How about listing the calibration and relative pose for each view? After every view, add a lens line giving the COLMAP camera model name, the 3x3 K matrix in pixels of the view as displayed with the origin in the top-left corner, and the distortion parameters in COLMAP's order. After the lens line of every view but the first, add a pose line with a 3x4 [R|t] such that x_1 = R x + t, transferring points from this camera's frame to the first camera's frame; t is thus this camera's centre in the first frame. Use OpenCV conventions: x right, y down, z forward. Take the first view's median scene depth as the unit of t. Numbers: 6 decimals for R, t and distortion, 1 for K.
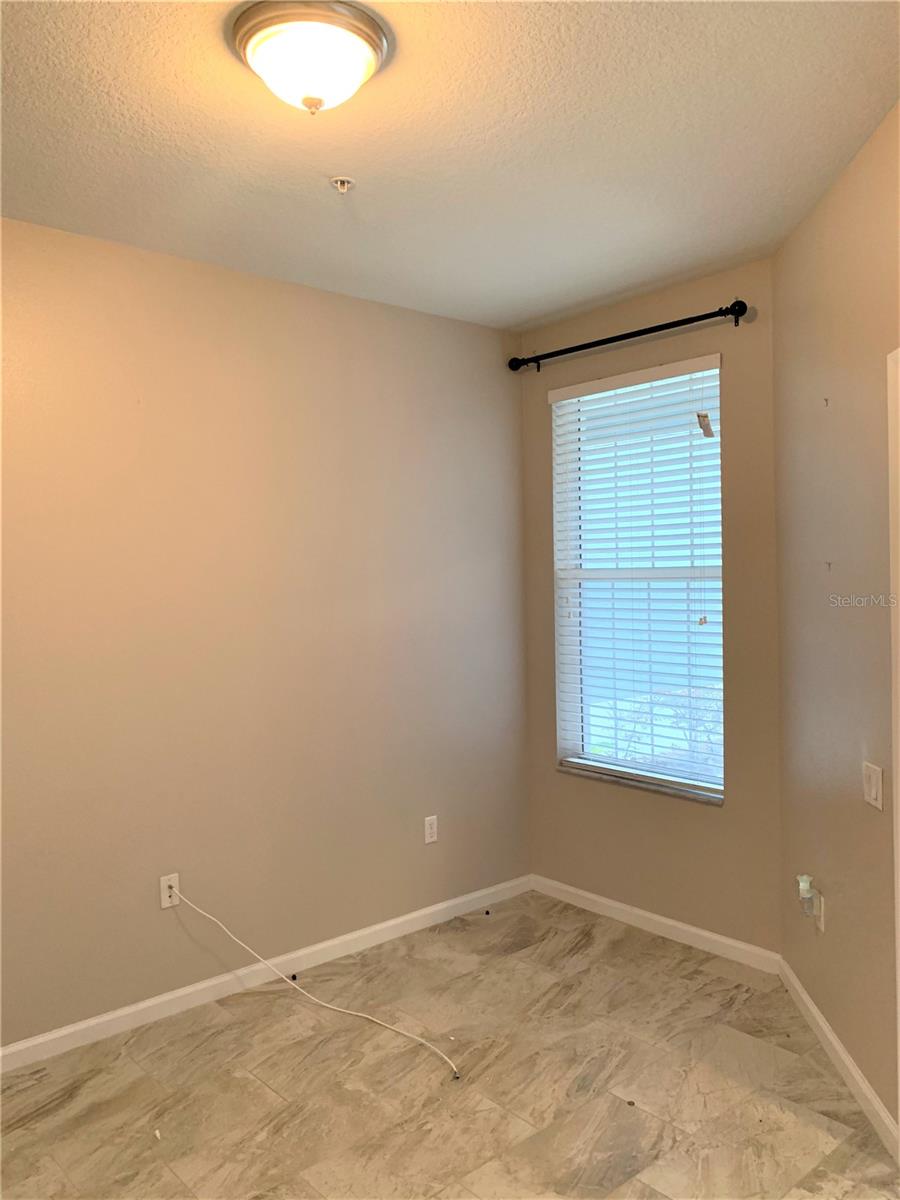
lens RADIAL K [[931.8, 0, 447.8], [0, 931.8, 605.8], [0, 0, 1]] dist [0.048231, -0.042774]
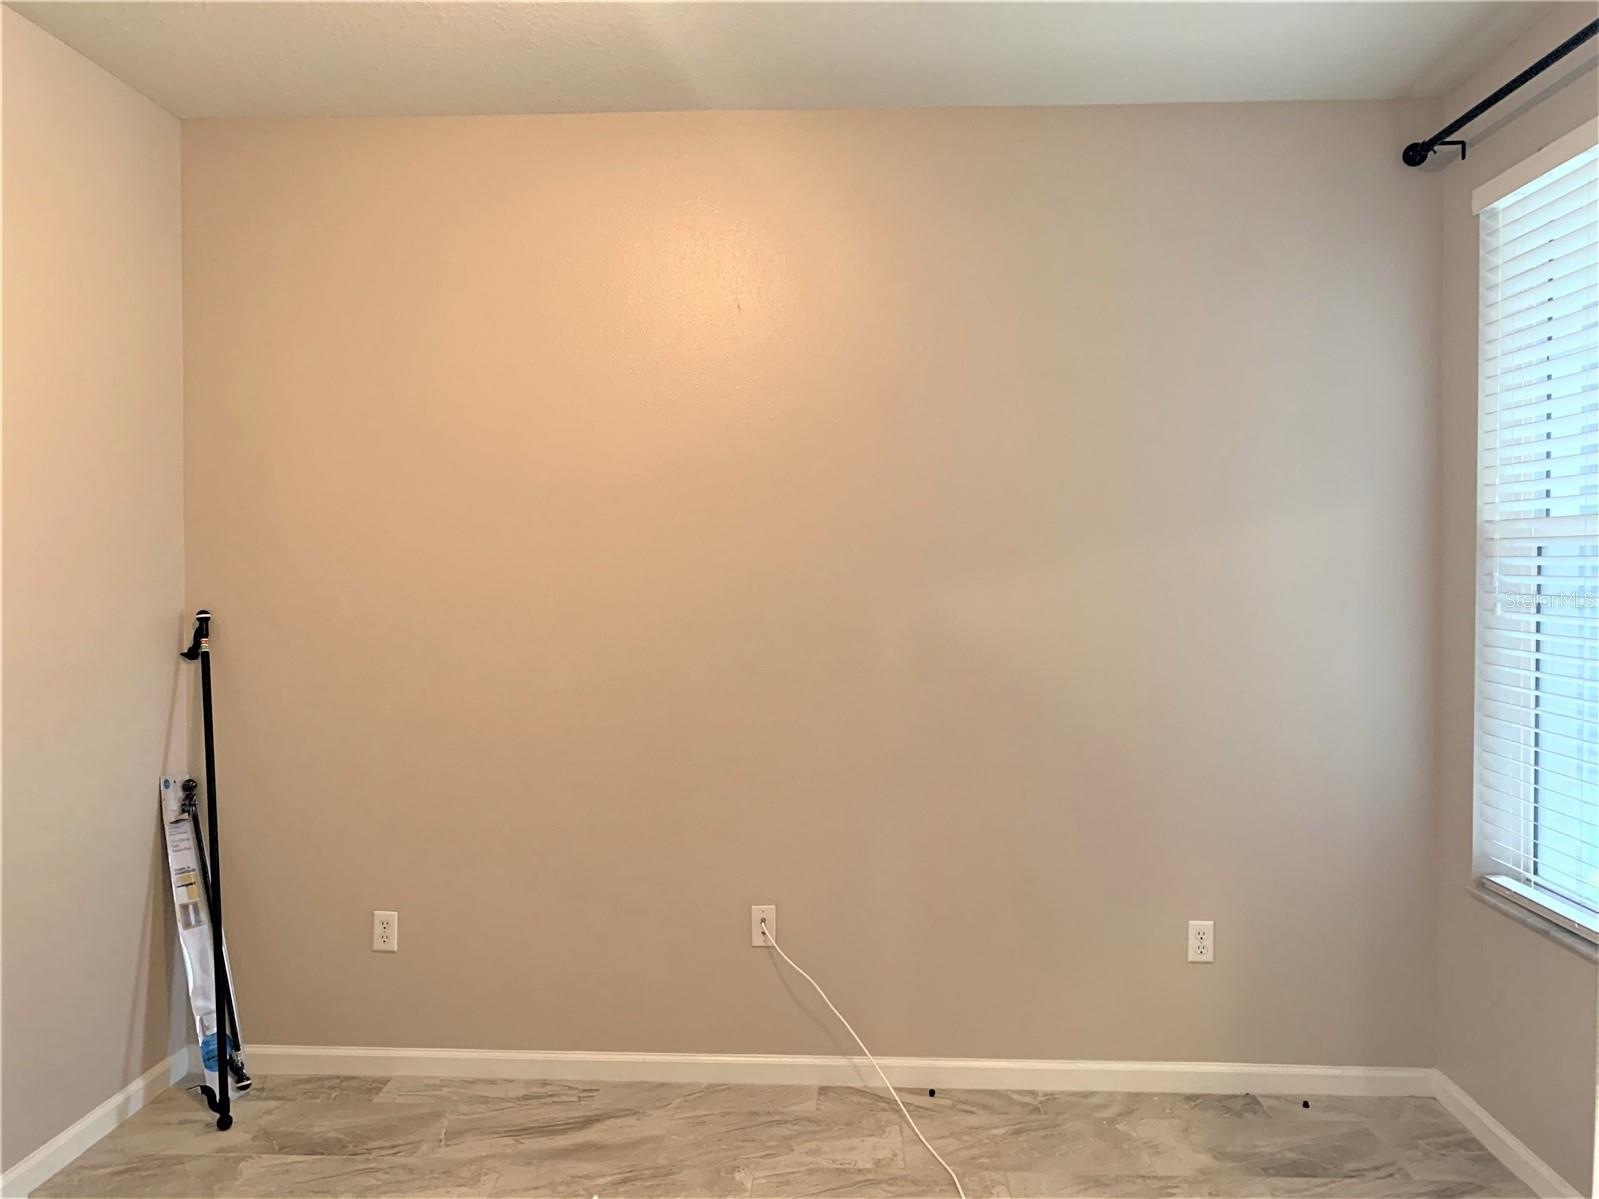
lens RADIAL K [[1241.6, 0, 796.3], [0, 1241.6, 609.6], [0, 0, 1]] dist [0.048231, -0.042774]
pose [[0.721110, 0.042674, -0.691505, 0.391836], [-0.035412, 0.999067, 0.024726, 0.009800], [0.691915, 0.006657, 0.721948, 0.235573]]
